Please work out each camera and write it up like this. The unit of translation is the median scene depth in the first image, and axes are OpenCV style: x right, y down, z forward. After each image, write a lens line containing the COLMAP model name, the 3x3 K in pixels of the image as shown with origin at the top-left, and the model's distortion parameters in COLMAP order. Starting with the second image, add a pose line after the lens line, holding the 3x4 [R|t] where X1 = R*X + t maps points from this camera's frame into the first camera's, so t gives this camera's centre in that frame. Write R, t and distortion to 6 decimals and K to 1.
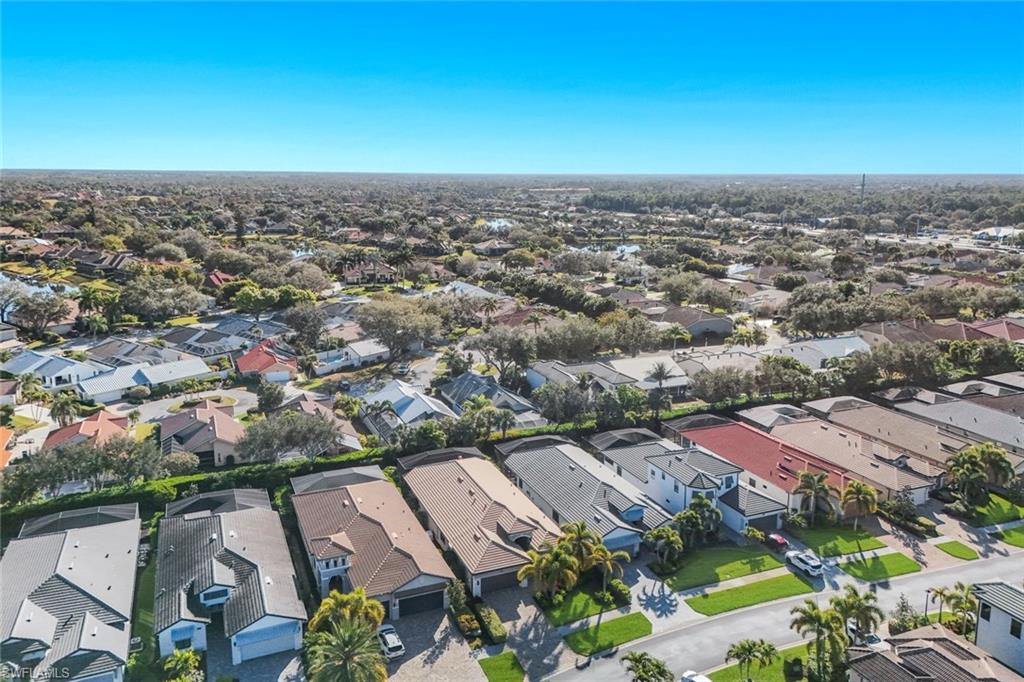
lens RADIAL K [[764.2, 0, 507.7], [0, 764.2, 342.0], [0, 0, 1]] dist [0.062582, -0.028718]
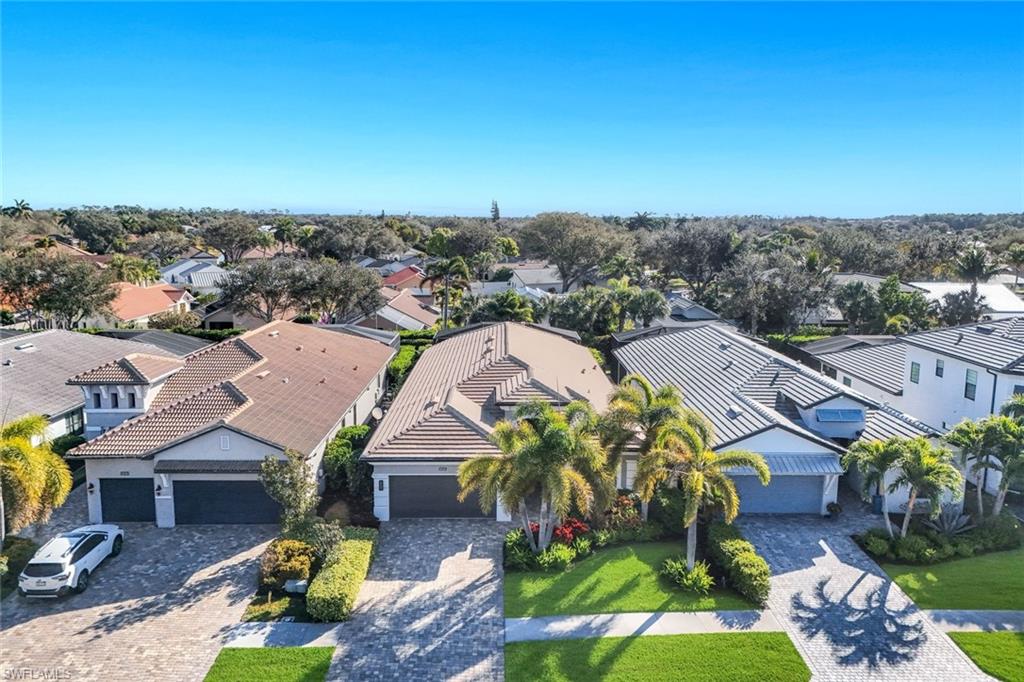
lens RADIAL K [[764.2, 0, 511.9], [0, 764.2, 333.3], [0, 0, 1]] dist [0.062582, -0.028718]
pose [[0.925029, 0.058545, -0.375359, 0.175238], [-0.087239, 0.994385, -0.059896, 0.245279], [0.369745, 0.088151, 0.924942, 0.621750]]
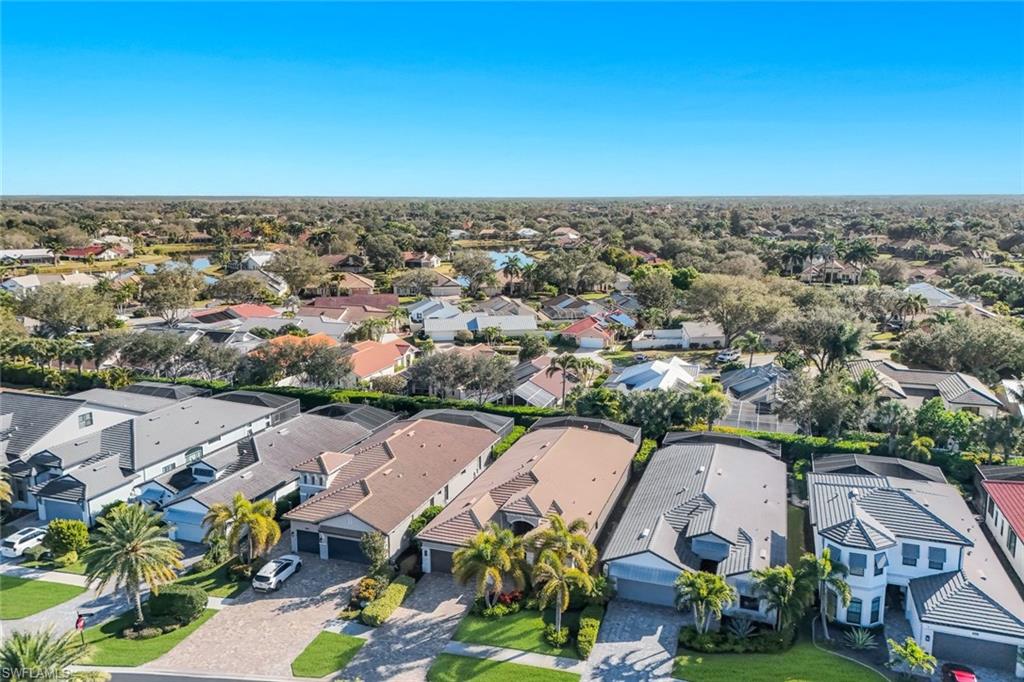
lens RADIAL K [[764.2, 0, 512.0], [0, 764.2, 344.3], [0, 0, 1]] dist [0.062582, -0.028718]
pose [[0.739386, 0.122120, -0.662114, 0.495878], [-0.143263, 0.989429, 0.022507, 0.076820], [0.657863, 0.078215, 0.749065, 0.459332]]
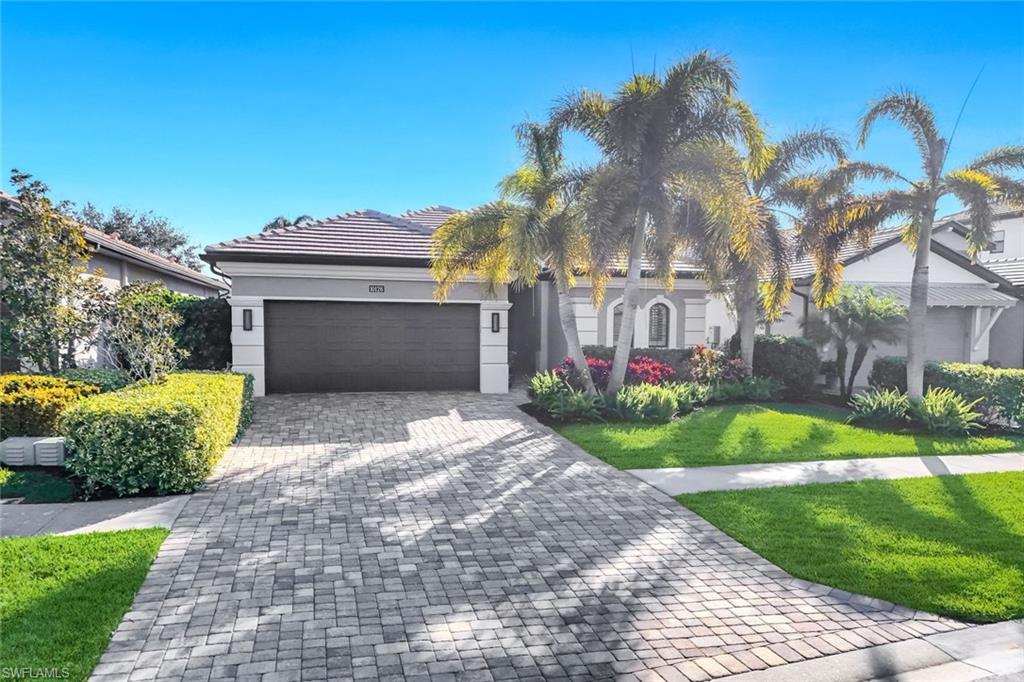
lens RADIAL K [[764.2, 0, 509.3], [0, 764.2, 342.0], [0, 0, 1]] dist [0.062582, -0.028718]
pose [[0.989076, 0.005927, -0.147289, 0.057745], [-0.035149, 0.979853, -0.196601, 0.349910], [0.143156, 0.199630, 0.969358, 0.800369]]
